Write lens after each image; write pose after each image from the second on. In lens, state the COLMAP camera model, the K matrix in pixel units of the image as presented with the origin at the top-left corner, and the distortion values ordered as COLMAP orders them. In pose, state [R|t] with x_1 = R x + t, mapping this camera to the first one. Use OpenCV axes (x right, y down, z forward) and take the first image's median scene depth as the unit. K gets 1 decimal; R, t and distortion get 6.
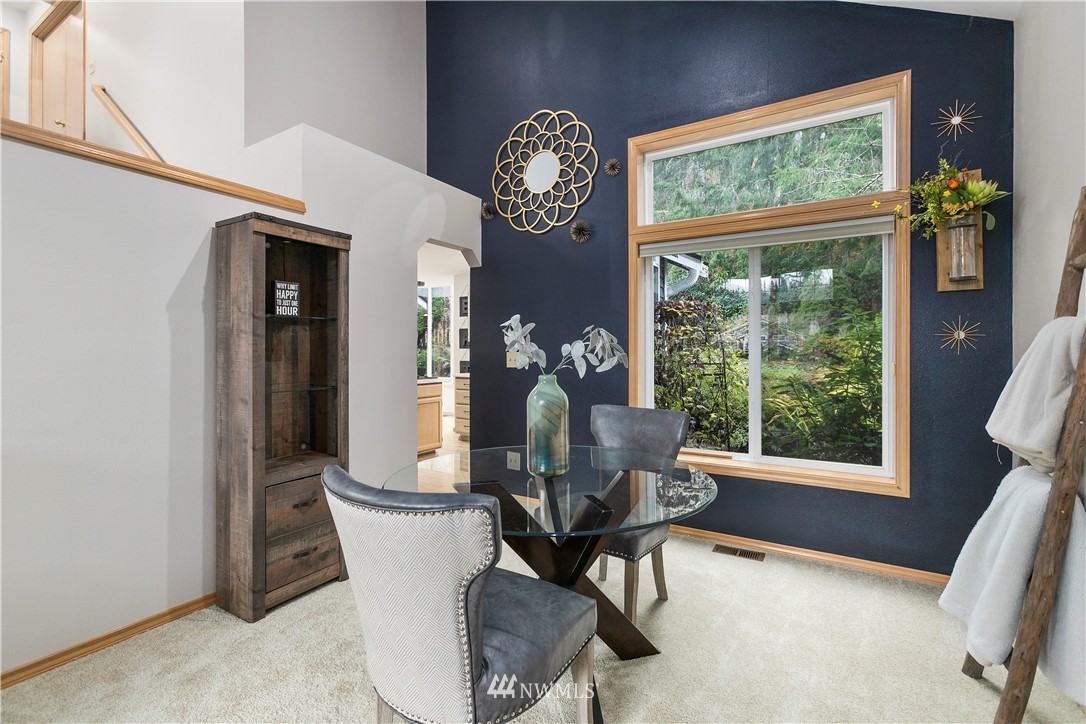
lens RADIAL K [[489.4, 0, 547.3], [0, 489.4, 353.4], [0, 0, 1]] dist [-0.016680, 0.003320]
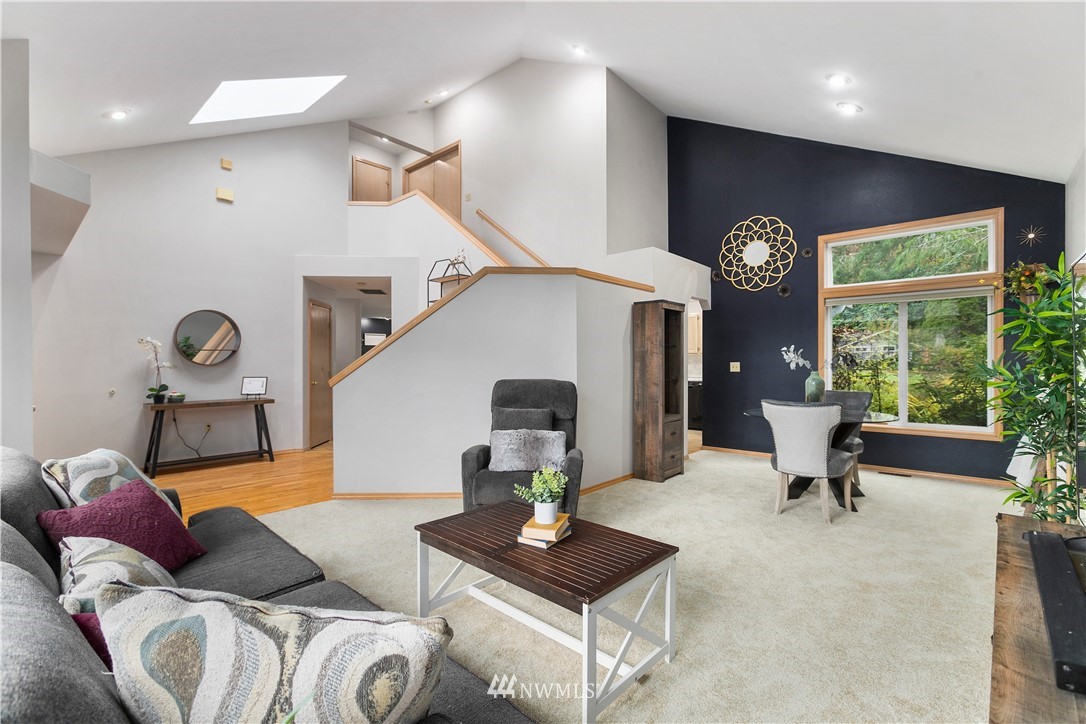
lens RADIAL K [[489.4, 0, 534.7], [0, 489.4, 365.1], [0, 0, 1]] dist [-0.016680, 0.003320]
pose [[0.981520, 0.000875, -0.191355, -0.450788], [-0.000607, 0.999999, 0.001456, 0.004530], [0.191357, -0.001312, 0.981520, -0.798300]]
